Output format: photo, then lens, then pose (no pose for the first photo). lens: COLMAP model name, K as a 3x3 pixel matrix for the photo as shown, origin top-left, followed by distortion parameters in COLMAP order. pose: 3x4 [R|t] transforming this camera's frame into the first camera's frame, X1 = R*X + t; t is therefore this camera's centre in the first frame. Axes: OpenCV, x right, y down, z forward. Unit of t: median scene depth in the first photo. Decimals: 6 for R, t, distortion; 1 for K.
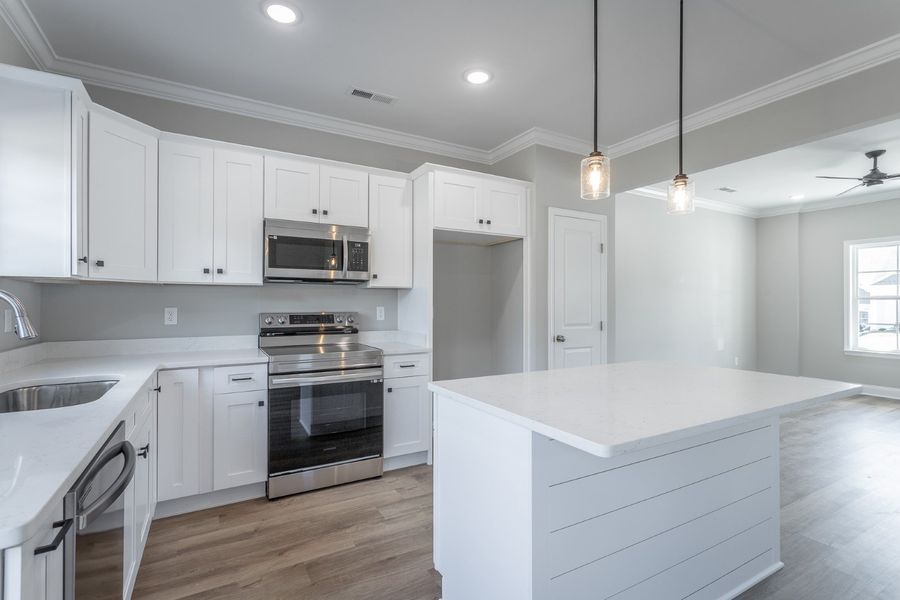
lens RADIAL K [[428.3, 0, 451.8], [0, 428.3, 301.9], [0, 0, 1]] dist [0.008132, 0.000560]
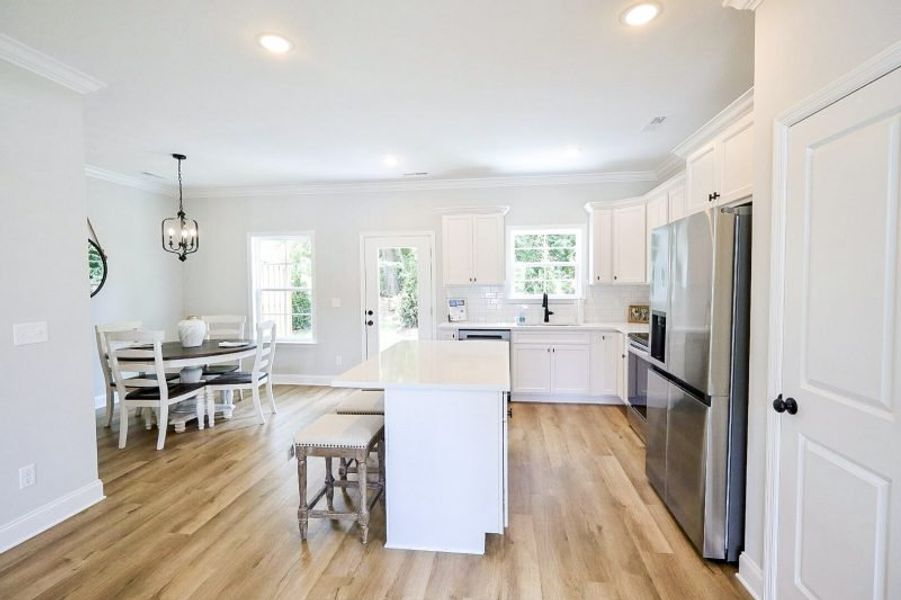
lens RADIAL K [[415.9, 0, 451.5], [0, 415.9, 299.5], [0, 0, 1]] dist [-0.001365, 0.000171]
pose [[-0.619780, 0.039404, -0.783786, 0.982589], [0.011479, 0.999087, 0.041152, -0.055064], [0.784692, 0.016508, -0.619666, 1.218099]]
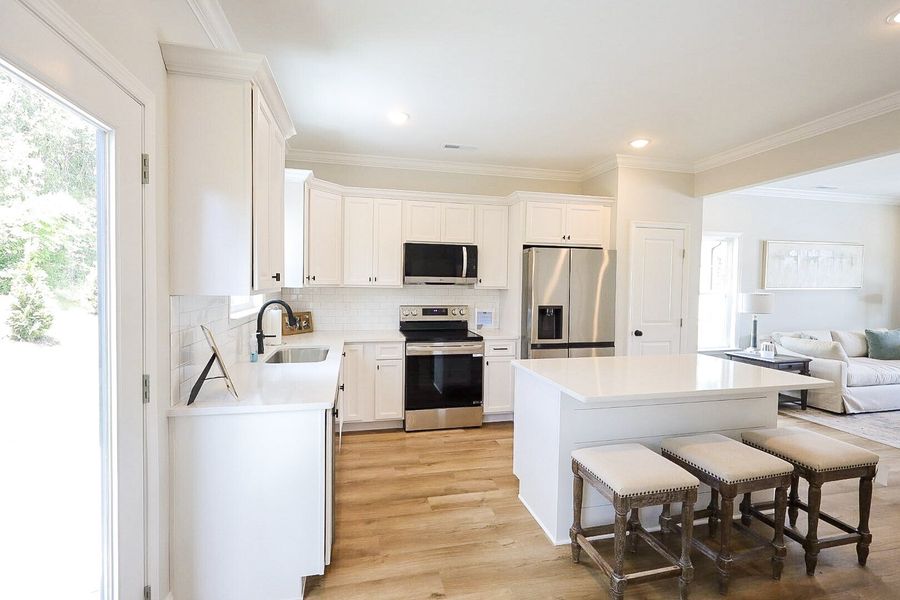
lens RADIAL K [[415.4, 0, 451.0], [0, 415.4, 299.5], [0, 0, 1]] dist [-0.001365, 0.000171]
pose [[0.954271, 0.025990, -0.297813, 0.128015], [-0.012906, 0.998867, 0.045816, -0.063893], [0.298666, -0.039877, 0.953524, -0.280419]]
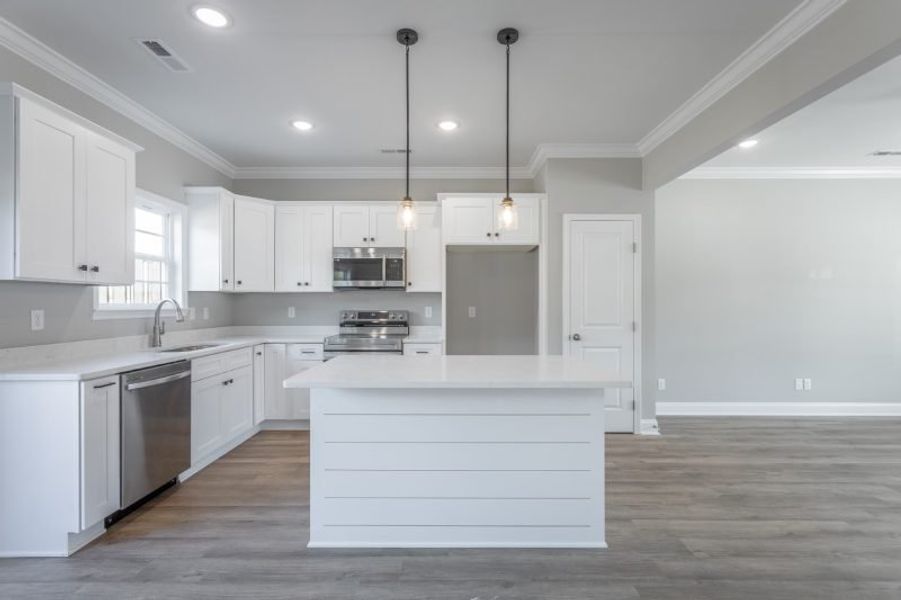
lens RADIAL K [[425.0, 0, 451.2], [0, 425.0, 305.6], [0, 0, 1]] dist [0.002538, 0.000627]
pose [[0.865469, 0.000596, -0.500963, 0.628031], [0.003508, 0.999968, 0.007250, -0.001494], [0.500951, -0.008032, 0.865439, -0.075332]]
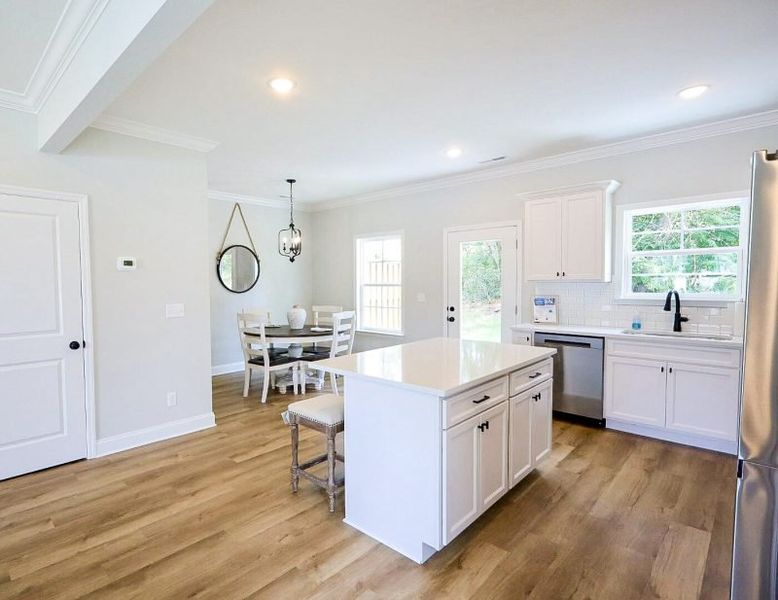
lens RADIAL K [[415.9, 0, 328.9], [0, 415.9, 298.7], [0, 0, 1]] dist [-0.003749, 0.000729]
pose [[-0.973561, 0.021193, -0.227442, 0.704533], [0.012493, 0.999137, 0.039625, -0.048174], [0.228086, 0.035736, -0.972985, 1.428286]]
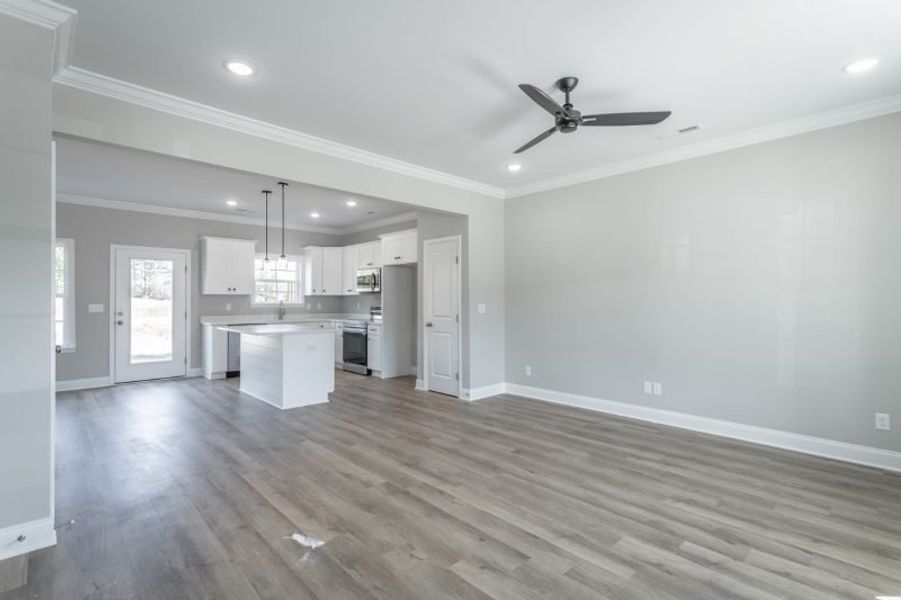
lens RADIAL K [[431.8, 0, 450.5], [0, 431.8, 300.0], [0, 0, 1]] dist [-0.000370, 0.000216]
pose [[0.230032, -0.003764, -0.973176, 2.188608], [0.004780, 0.999985, -0.002738, 0.002603], [0.973171, -0.004022, 0.230046, 0.884801]]
